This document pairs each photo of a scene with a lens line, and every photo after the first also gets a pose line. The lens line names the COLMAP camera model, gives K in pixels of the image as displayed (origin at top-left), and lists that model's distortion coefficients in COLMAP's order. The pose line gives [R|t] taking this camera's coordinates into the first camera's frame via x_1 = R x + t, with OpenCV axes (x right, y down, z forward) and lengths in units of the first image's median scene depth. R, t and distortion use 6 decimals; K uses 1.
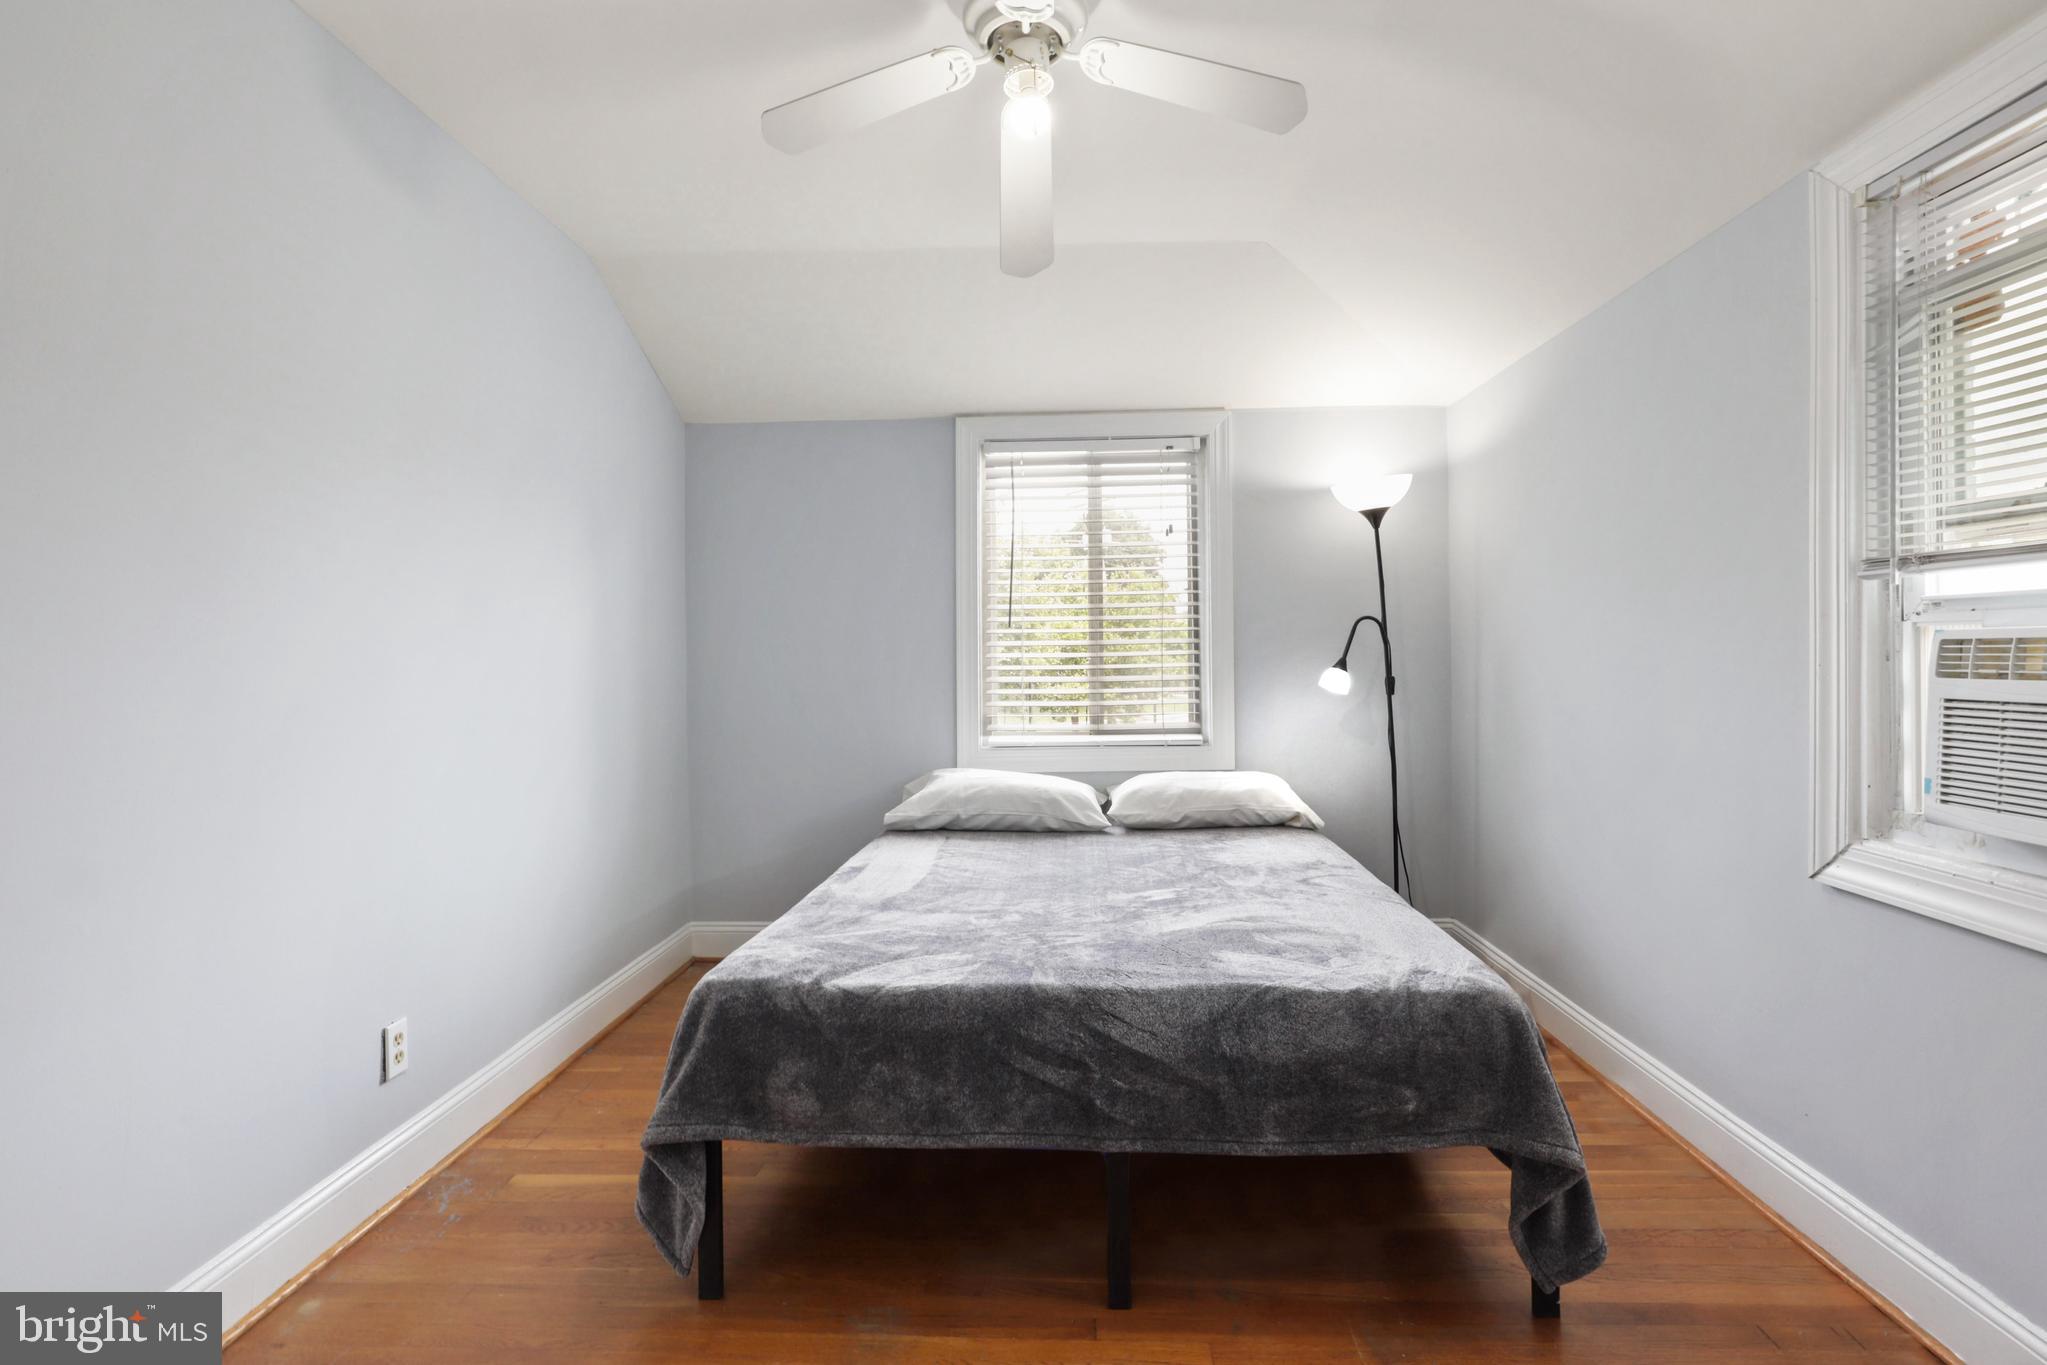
lens RADIAL K [[1041.0, 0, 1028.0], [0, 1041.0, 652.2], [0, 0, 1]] dist [-0.027906, 0.028303]
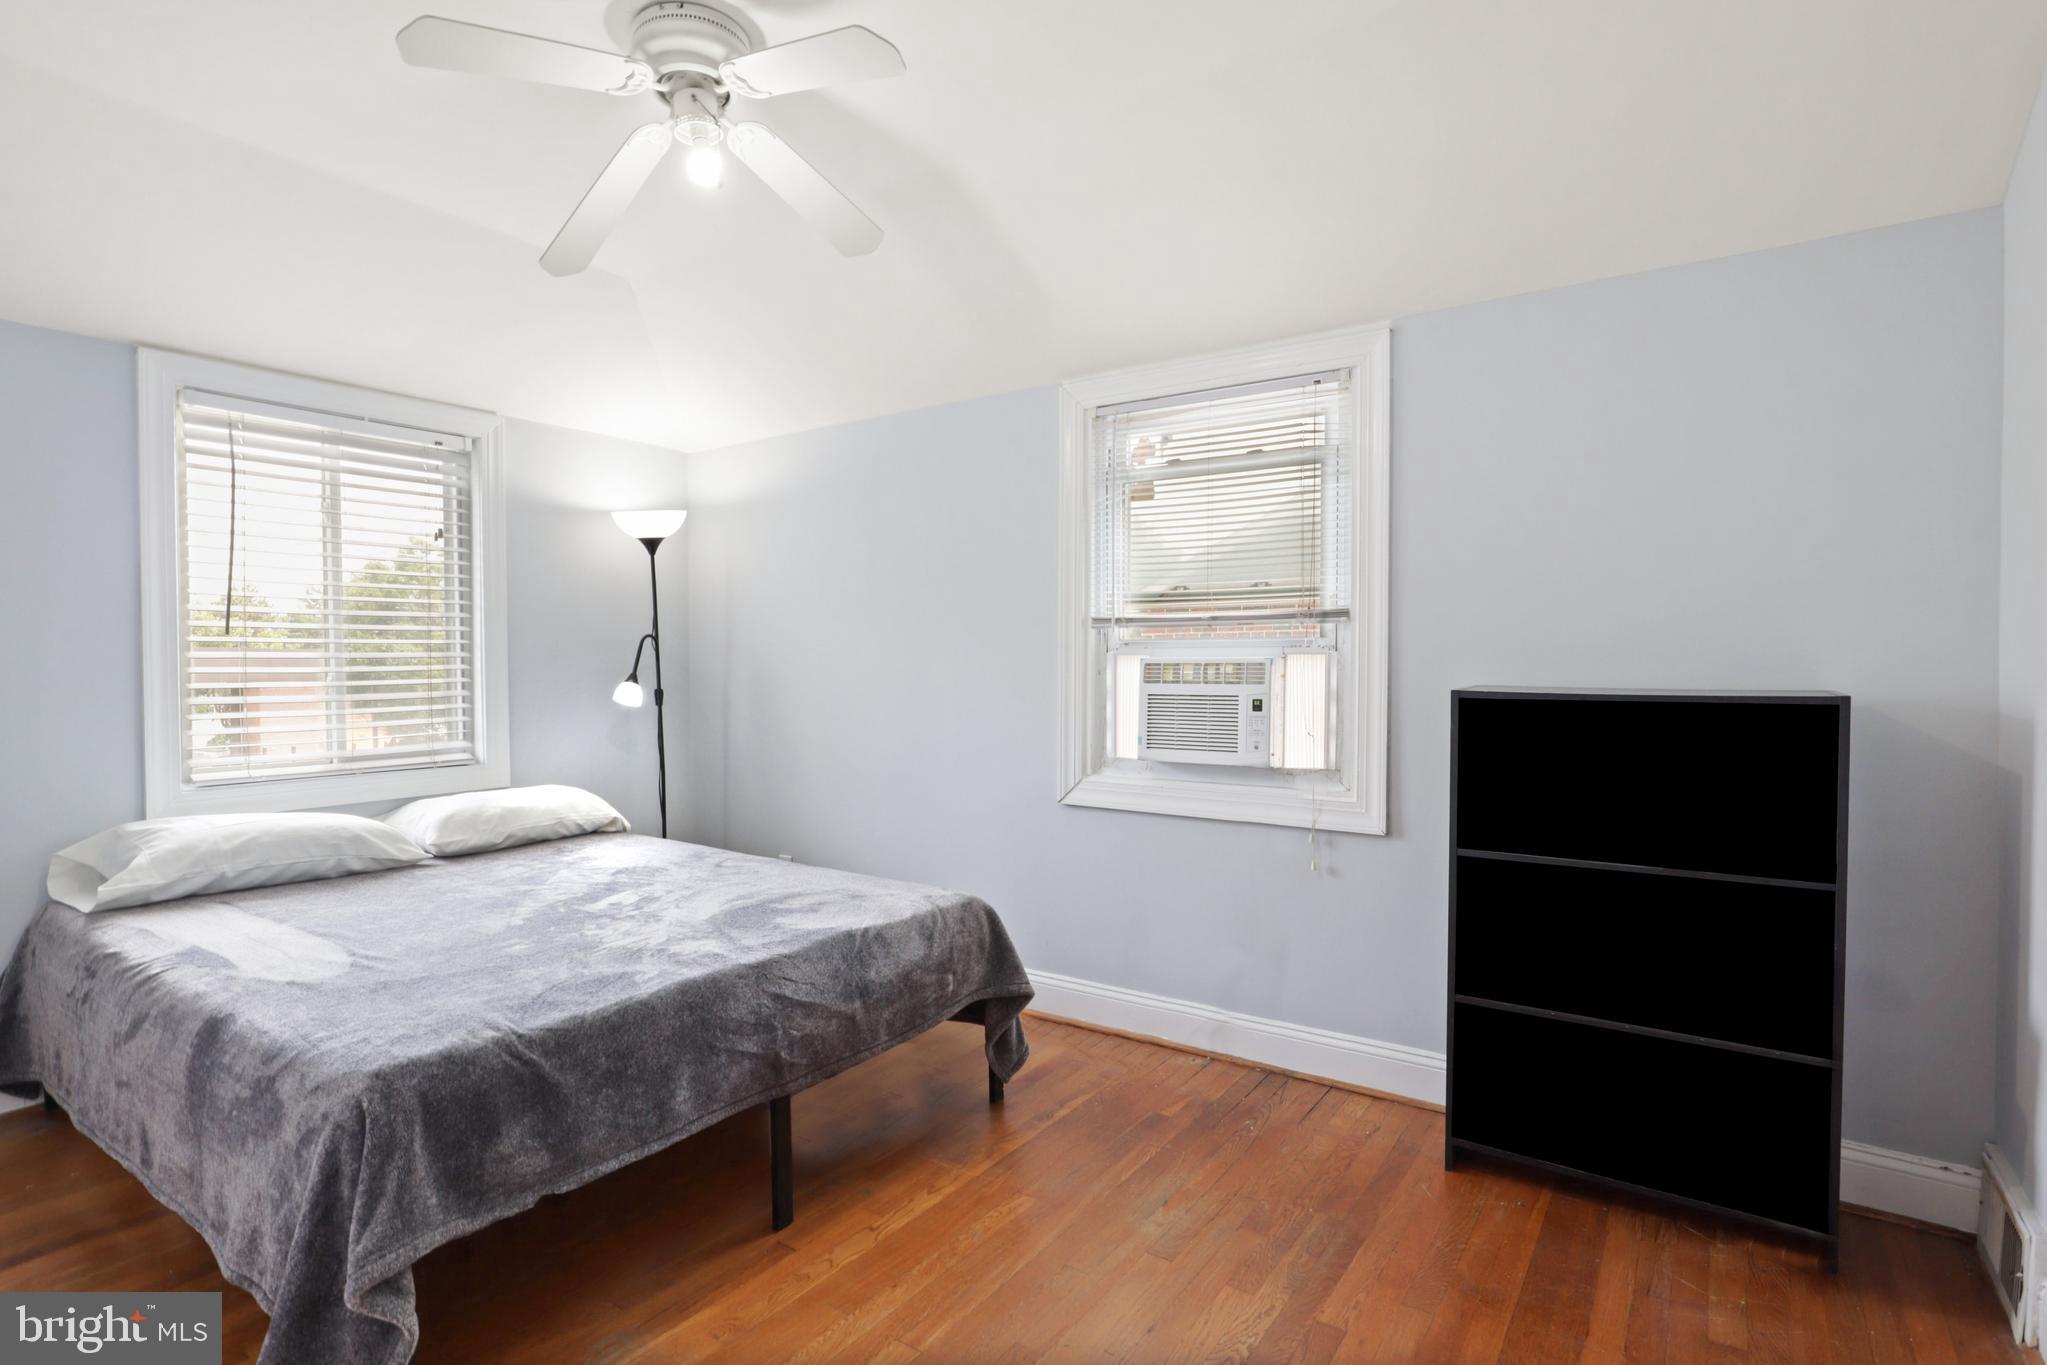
lens RADIAL K [[1026.1, 0, 1026.2], [0, 1026.1, 679.9], [0, 0, 1]] dist [0.002466, 0.001946]
pose [[0.535645, -0.005753, 0.844424, -0.400566], [-0.005978, 0.999926, 0.010604, -0.000375], [-0.844422, -0.010728, 0.535571, 0.081277]]
